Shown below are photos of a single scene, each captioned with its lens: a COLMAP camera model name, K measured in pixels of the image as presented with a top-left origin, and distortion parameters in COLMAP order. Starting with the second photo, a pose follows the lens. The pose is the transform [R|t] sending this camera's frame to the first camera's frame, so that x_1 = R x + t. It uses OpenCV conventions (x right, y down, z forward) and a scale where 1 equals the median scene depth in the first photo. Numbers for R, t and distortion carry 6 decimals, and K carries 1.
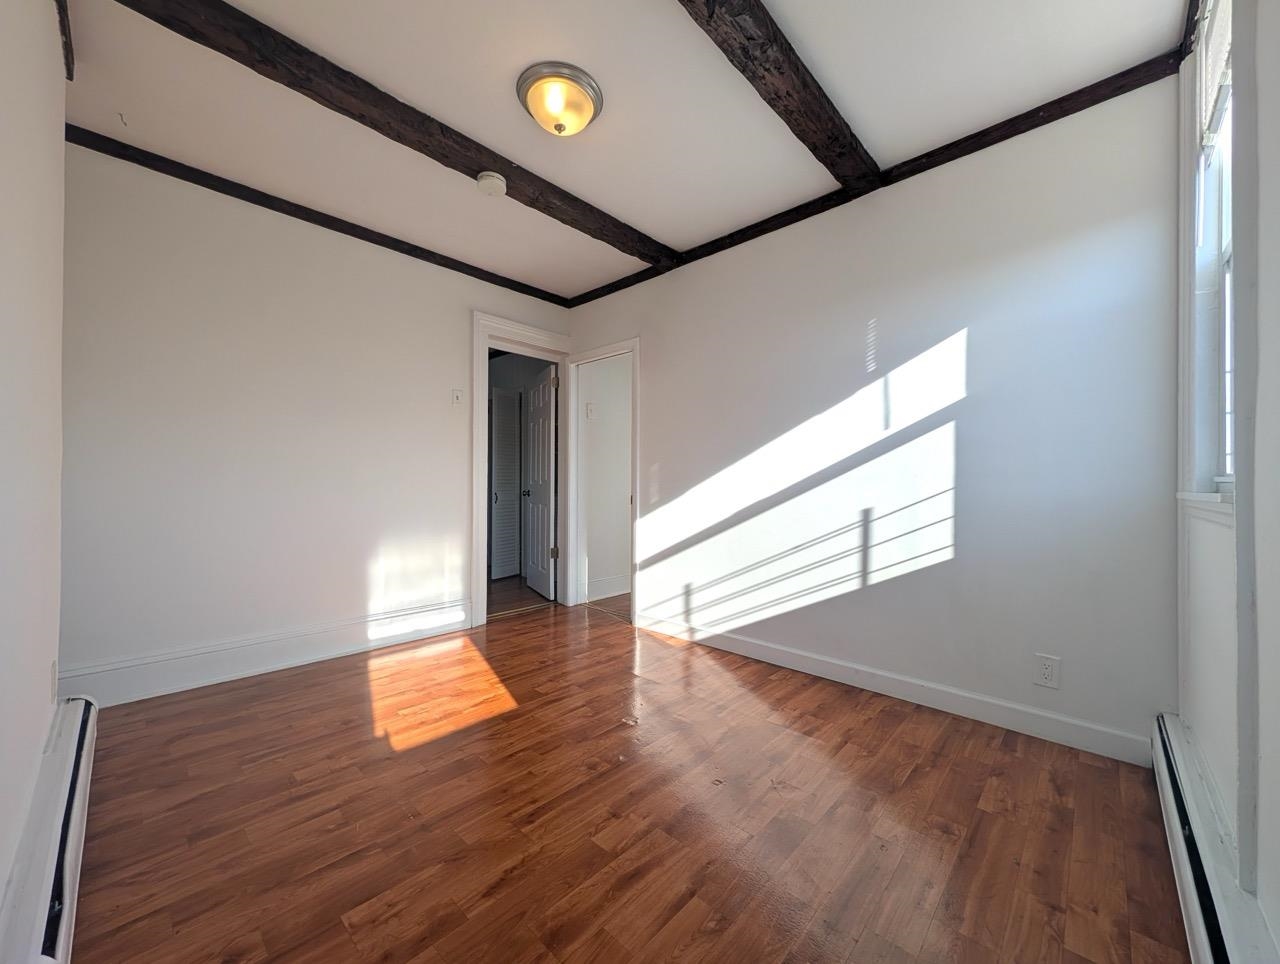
lens RADIAL K [[495.0, 0, 647.4], [0, 495.0, 482.1], [0, 0, 1]] dist [0.001226, -0.000167]
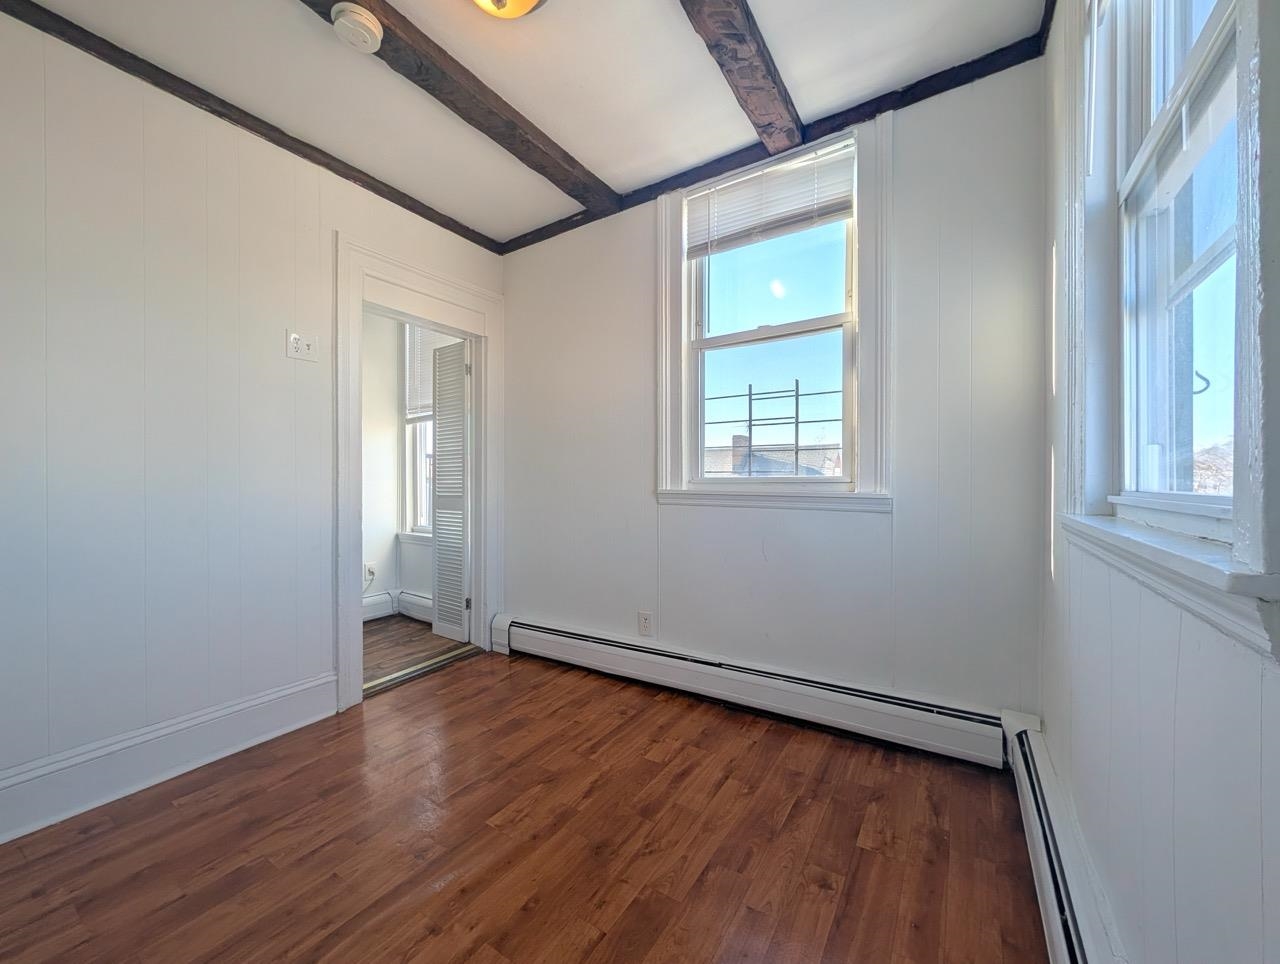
lens RADIAL K [[495.0, 0, 645.3], [0, 495.0, 480.3], [0, 0, 1]] dist [0.001226, -0.000167]
pose [[0.986140, -0.022121, 0.164432, 0.137341], [0.019957, 0.999691, 0.014800, -0.042016], [-0.164709, -0.011313, 0.986277, 0.158783]]
